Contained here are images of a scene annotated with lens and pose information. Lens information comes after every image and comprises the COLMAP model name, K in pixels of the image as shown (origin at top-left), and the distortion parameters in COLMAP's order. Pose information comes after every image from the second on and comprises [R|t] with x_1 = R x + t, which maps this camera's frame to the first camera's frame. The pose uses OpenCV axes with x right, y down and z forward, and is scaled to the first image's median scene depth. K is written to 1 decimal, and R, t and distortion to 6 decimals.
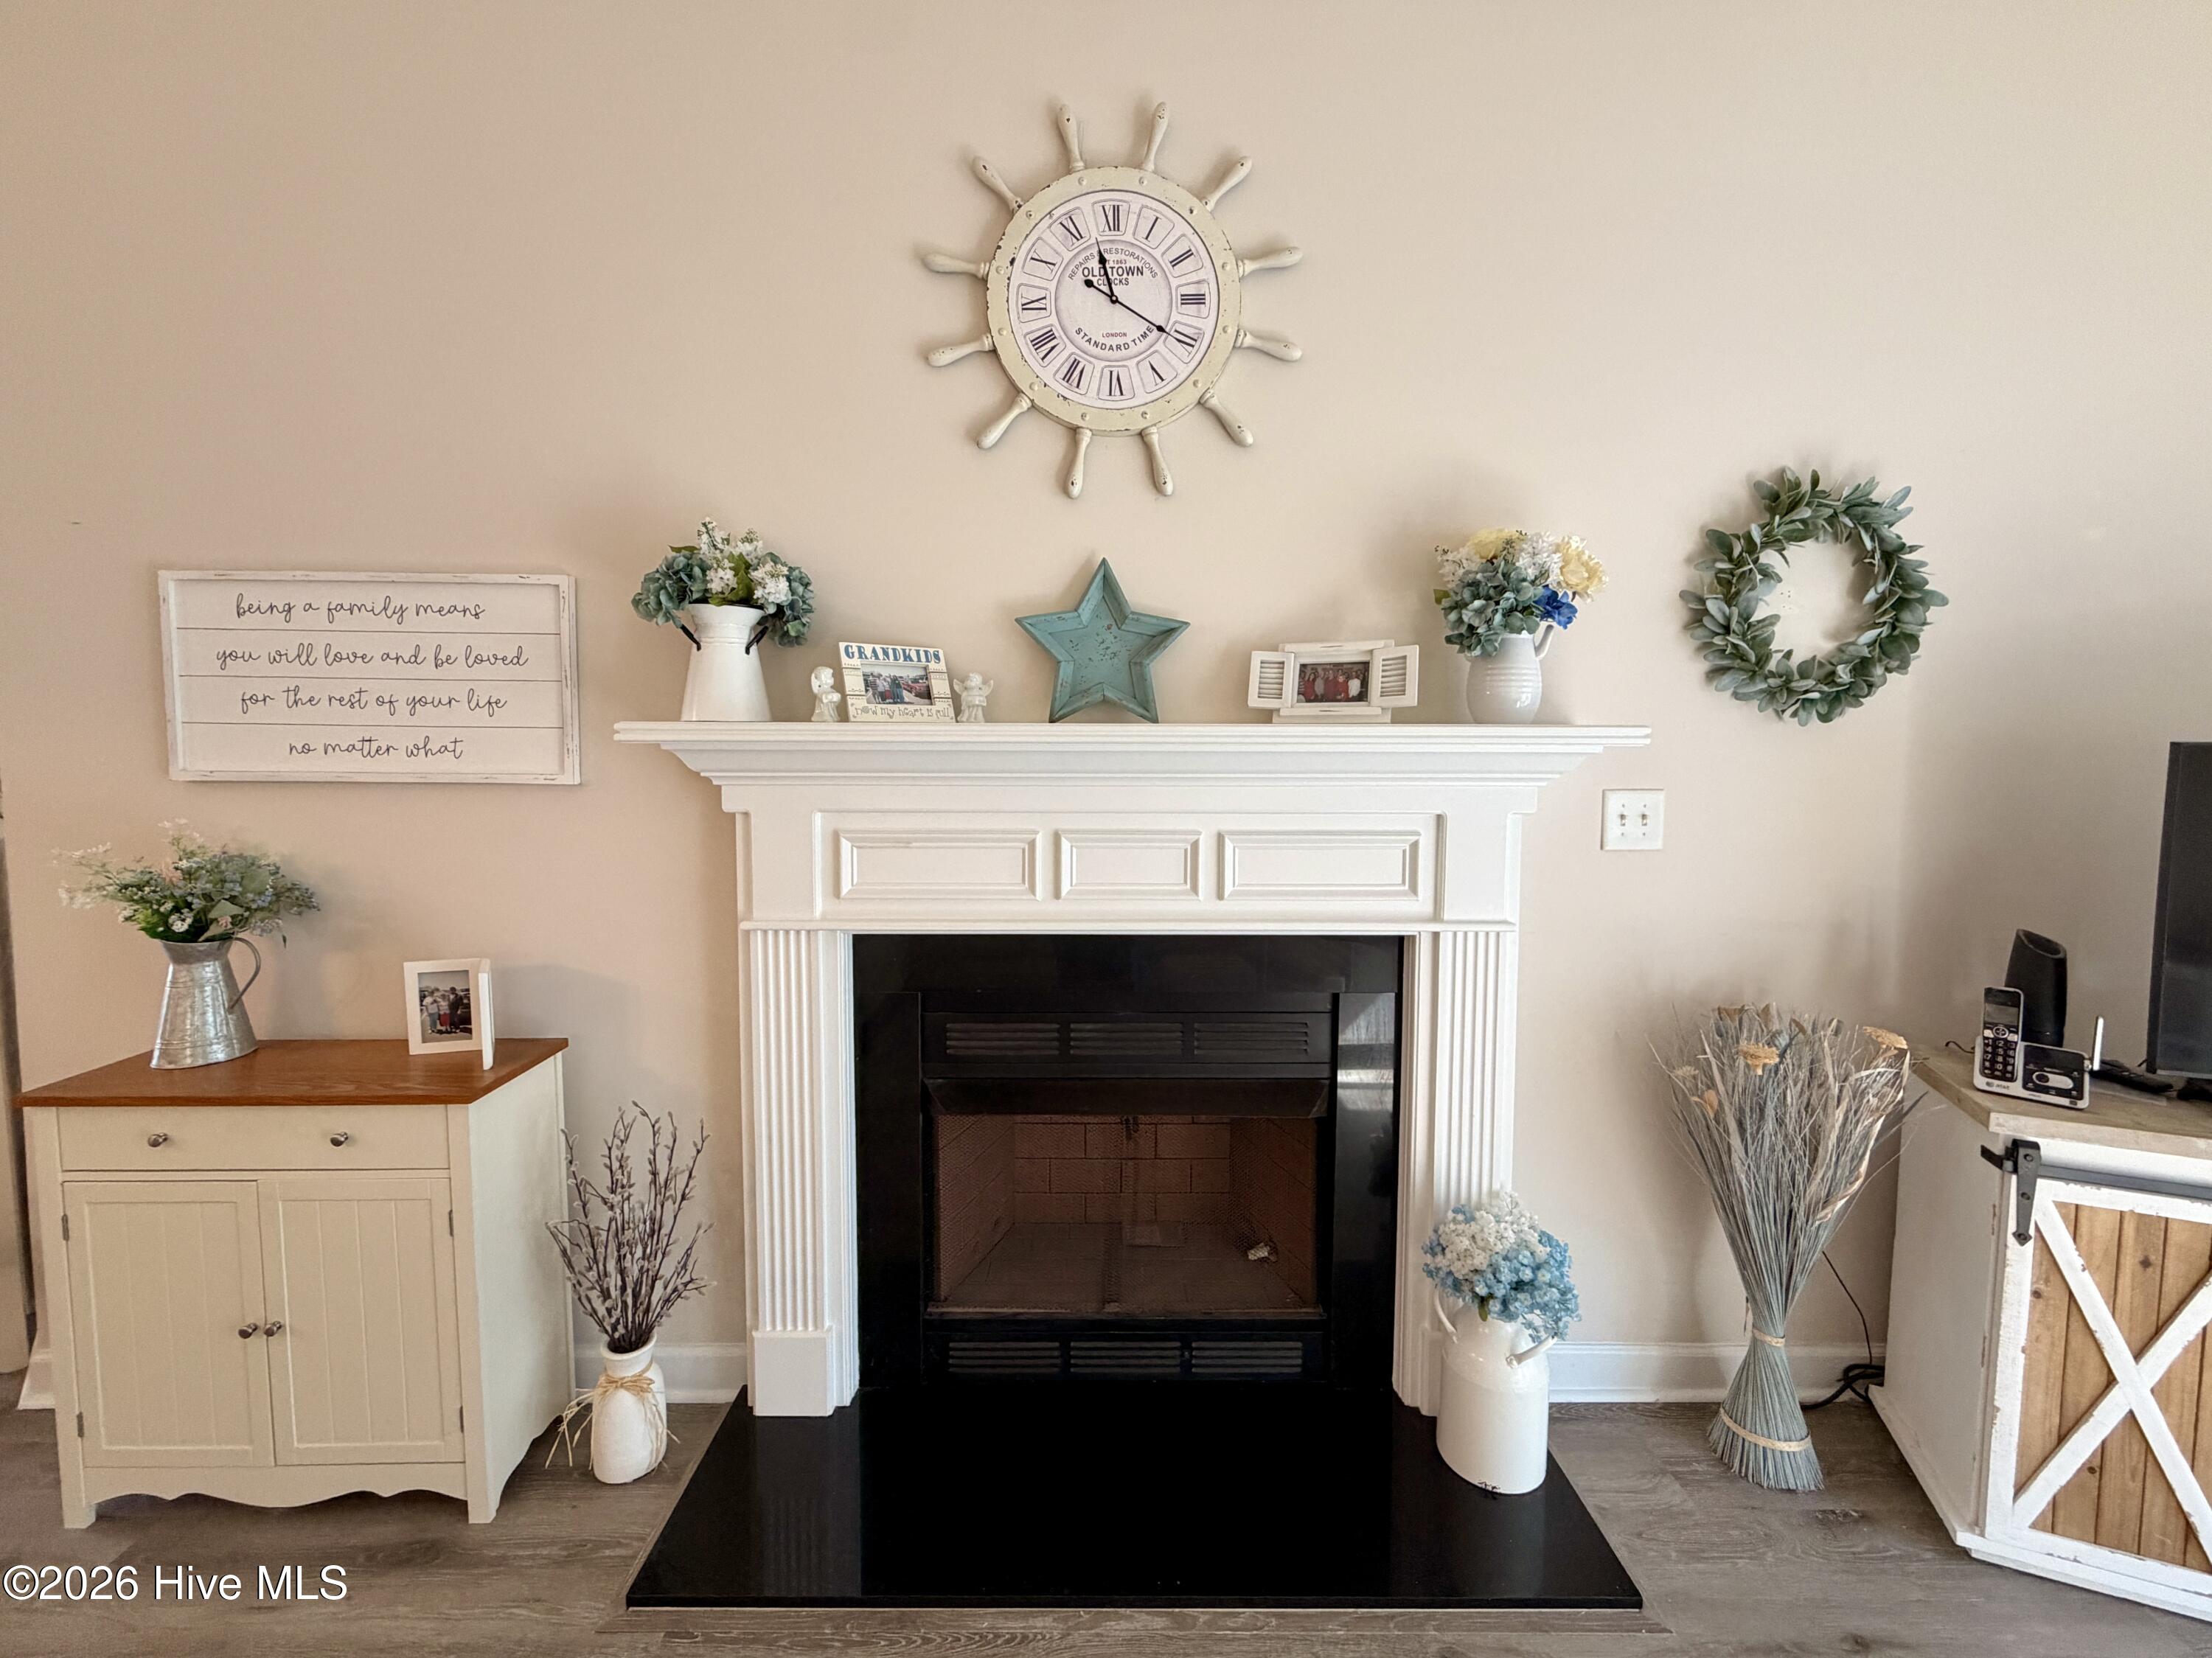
lens RADIAL K [[940.7, 0, 1107.3], [0, 940.7, 789.2], [0, 0, 1]] dist [0.001704, 0.000028]
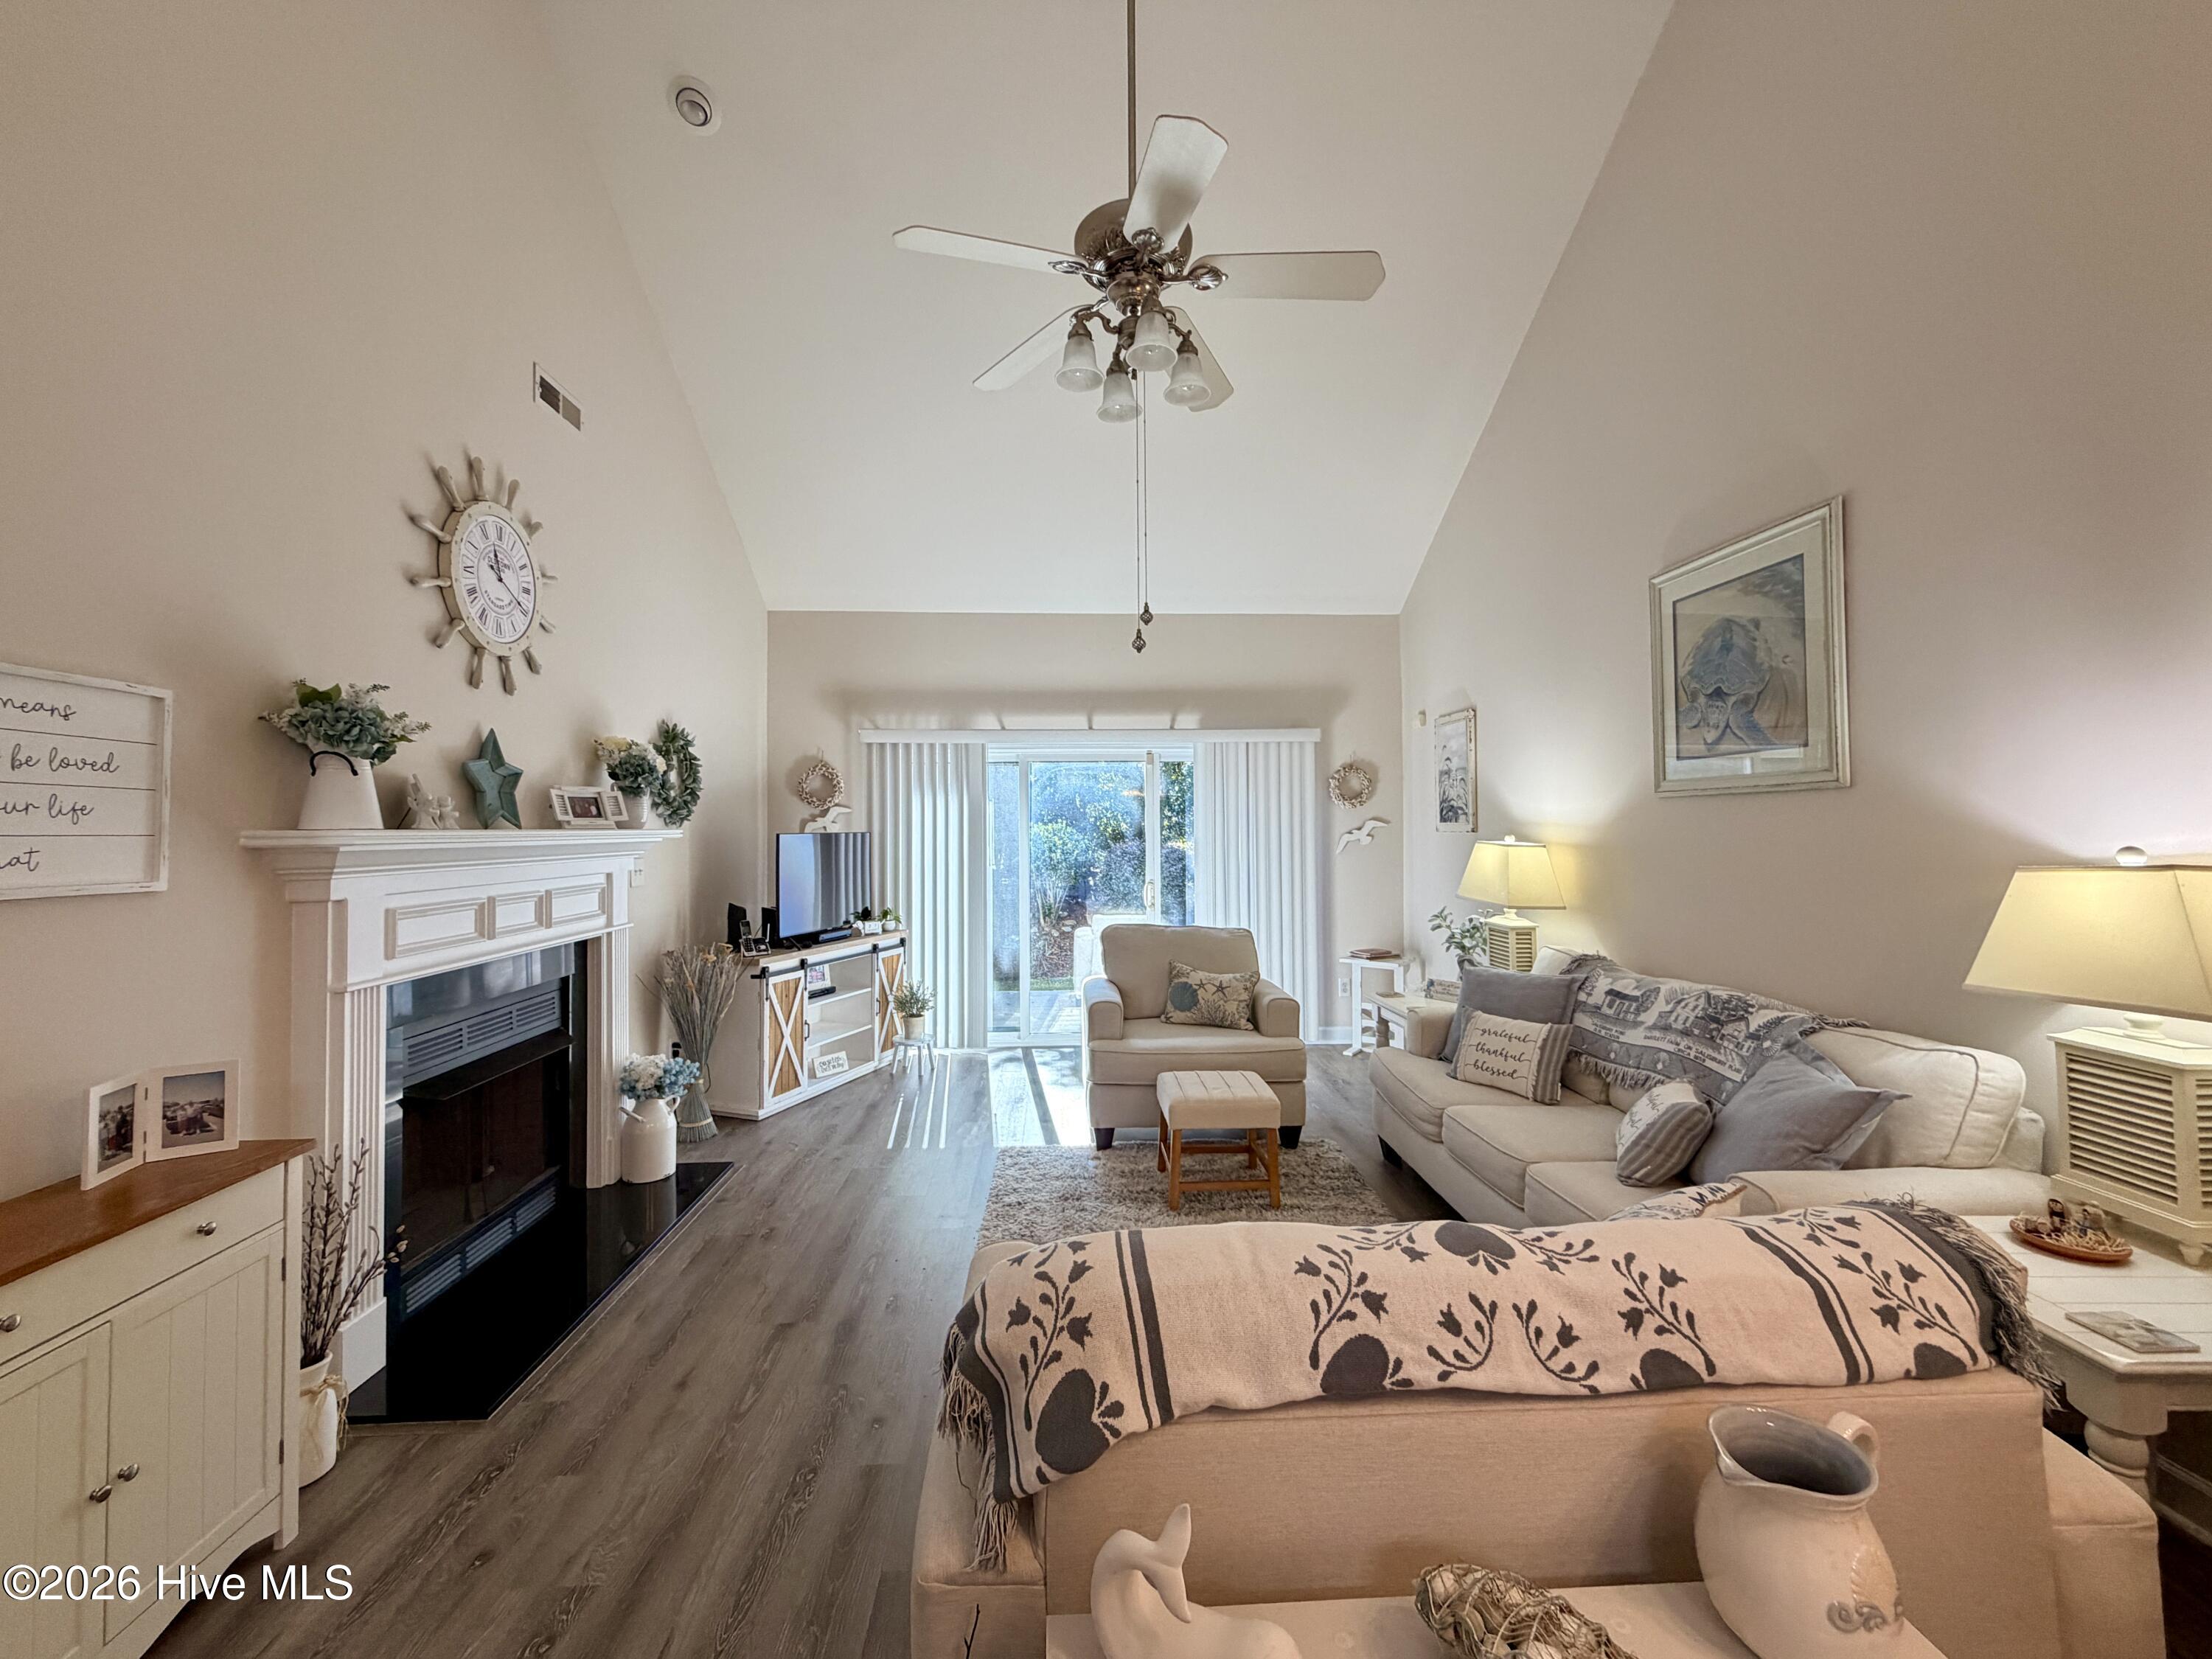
lens RADIAL K [[879.4, 0, 1106.0], [0, 879.4, 829.5], [0, 0, 1]] dist [0.000063, -0.000255]
pose [[-0.046996, -0.004199, 0.998886, -1.621041], [0.071536, 0.997409, 0.007558, -0.005449], [-0.996330, 0.071811, -0.046574, 0.018564]]
